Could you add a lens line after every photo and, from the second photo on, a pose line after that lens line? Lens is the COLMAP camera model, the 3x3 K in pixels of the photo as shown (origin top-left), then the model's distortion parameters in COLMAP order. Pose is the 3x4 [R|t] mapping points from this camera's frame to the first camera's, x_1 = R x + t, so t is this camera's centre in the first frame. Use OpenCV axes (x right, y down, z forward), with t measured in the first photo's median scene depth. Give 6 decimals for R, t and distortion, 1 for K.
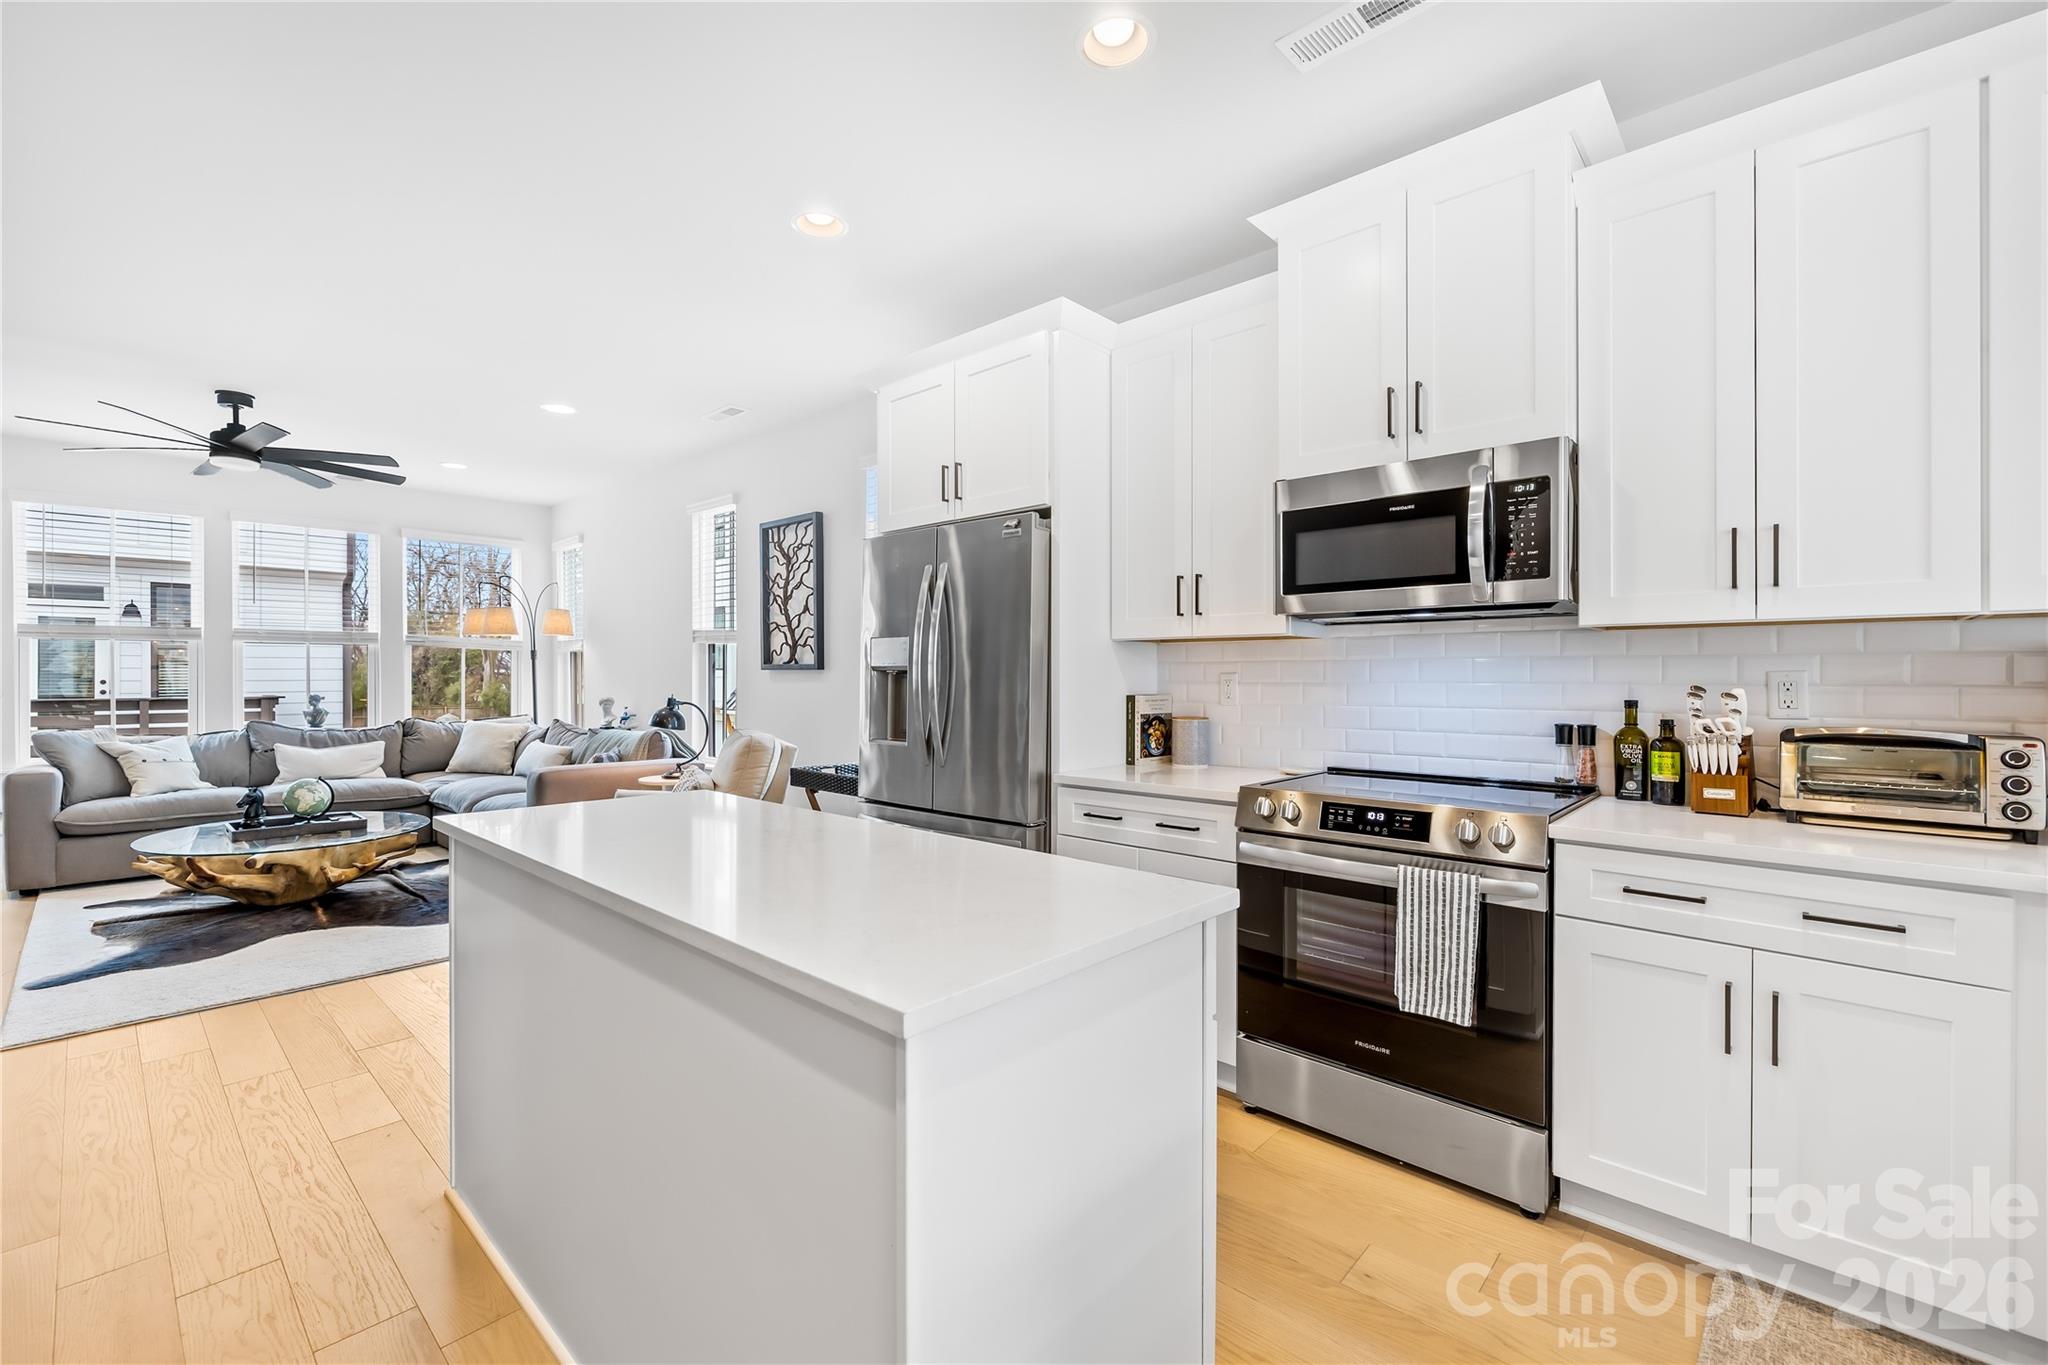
lens RADIAL K [[867.0, 0, 1008.4], [0, 867.0, 672.9], [0, 0, 1]] dist [-0.000536, 0.000026]
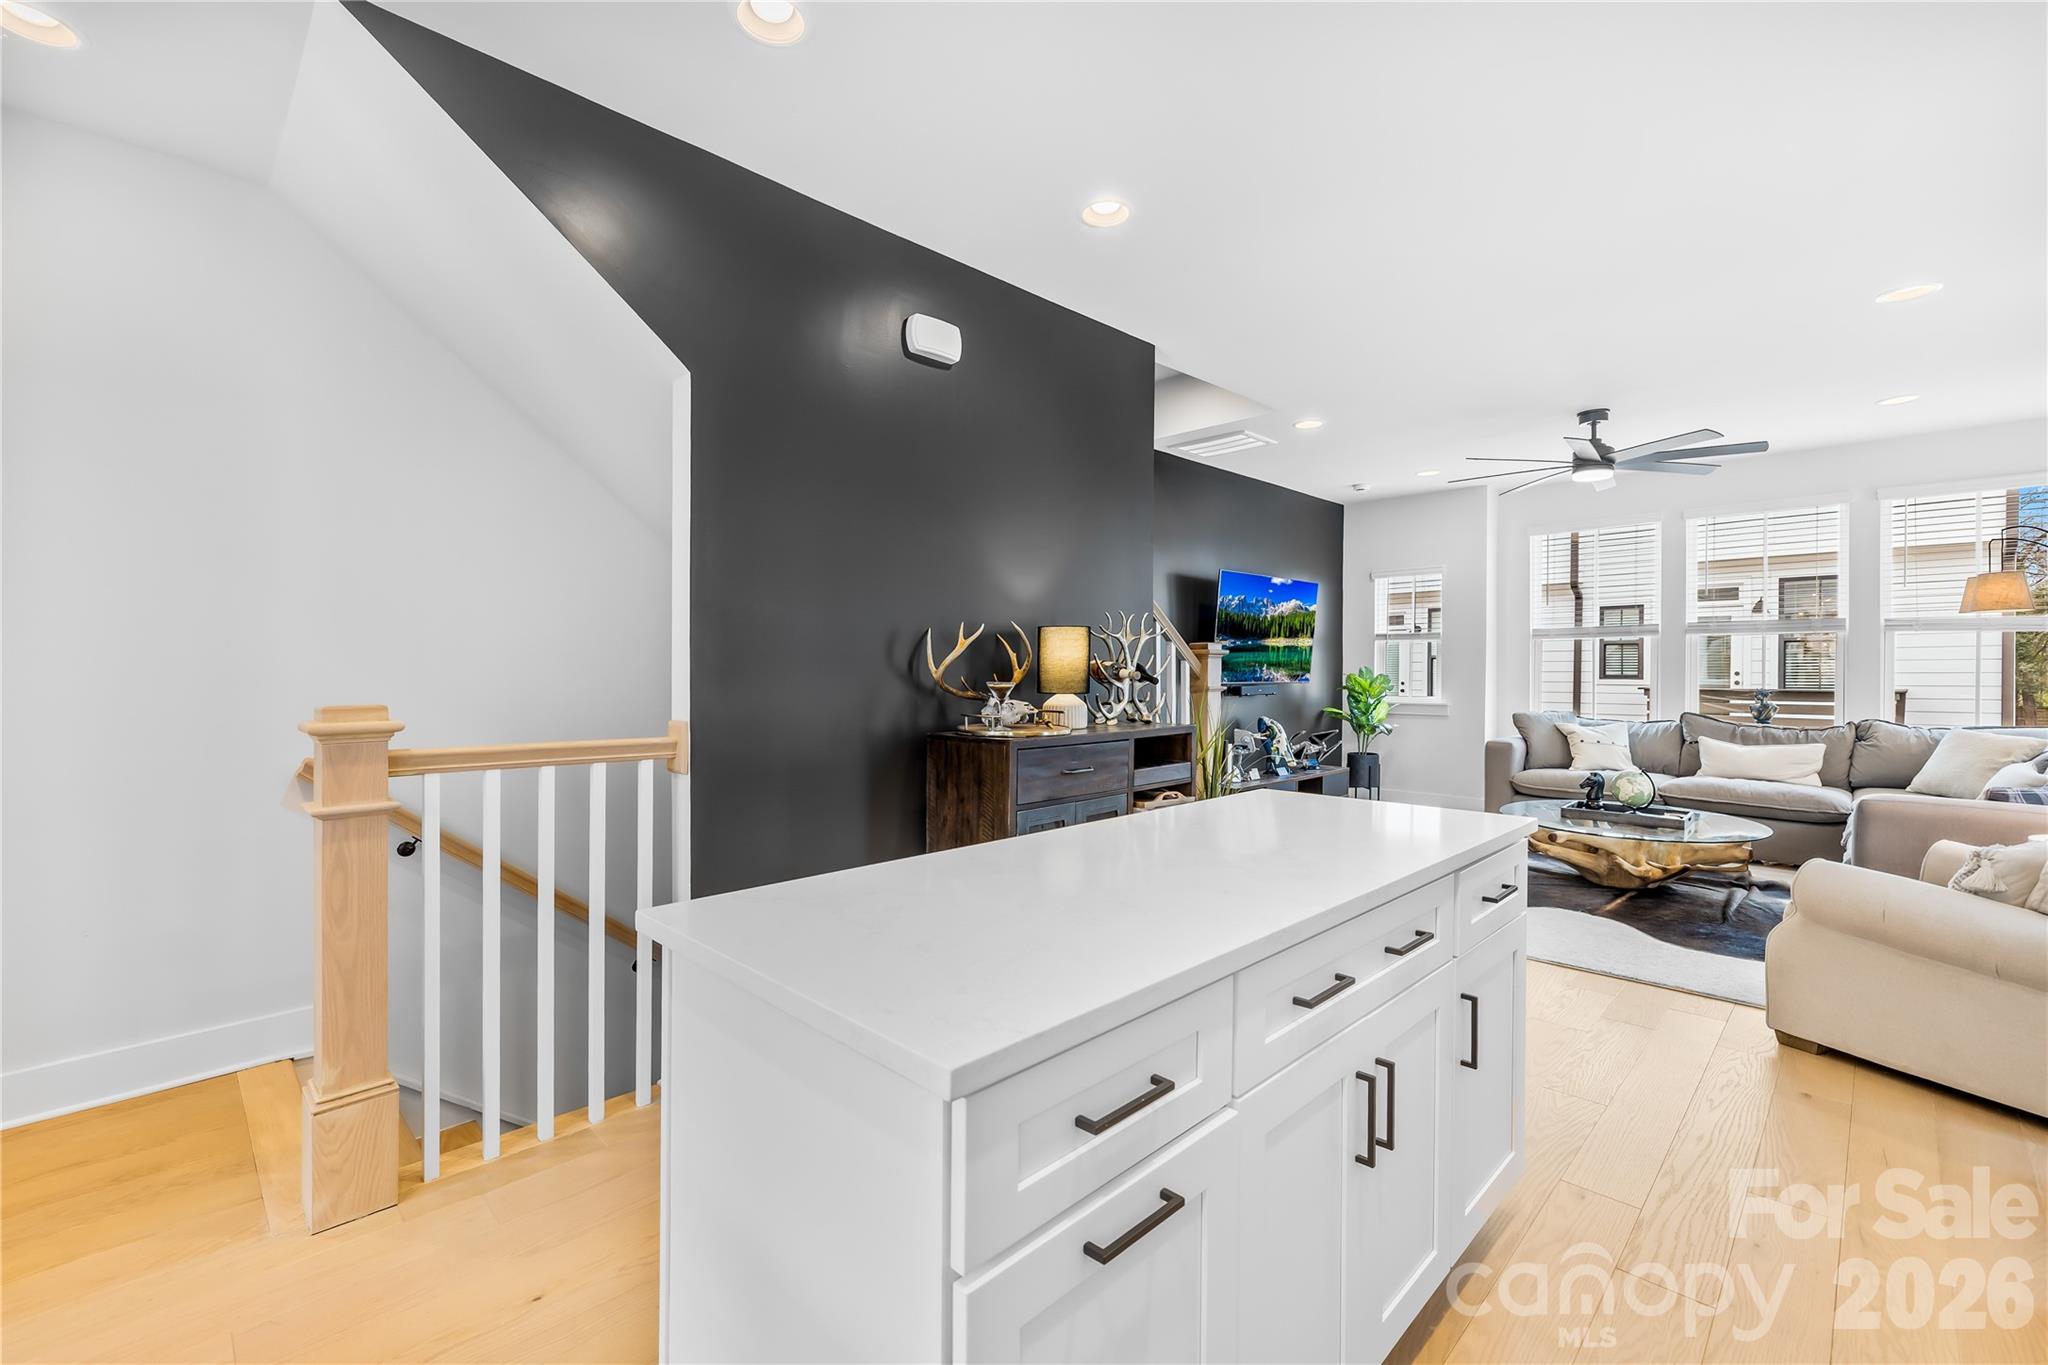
lens RADIAL K [[867.0, 0, 1008.4], [0, 867.0, 672.9], [0, 0, 1]] dist [-0.000536, 0.000026]
pose [[-0.042569, 0.005047, -0.999081, 0.169268], [0.004670, 0.999977, 0.004853, 0.000165], [0.999083, -0.004459, -0.042592, 0.223959]]
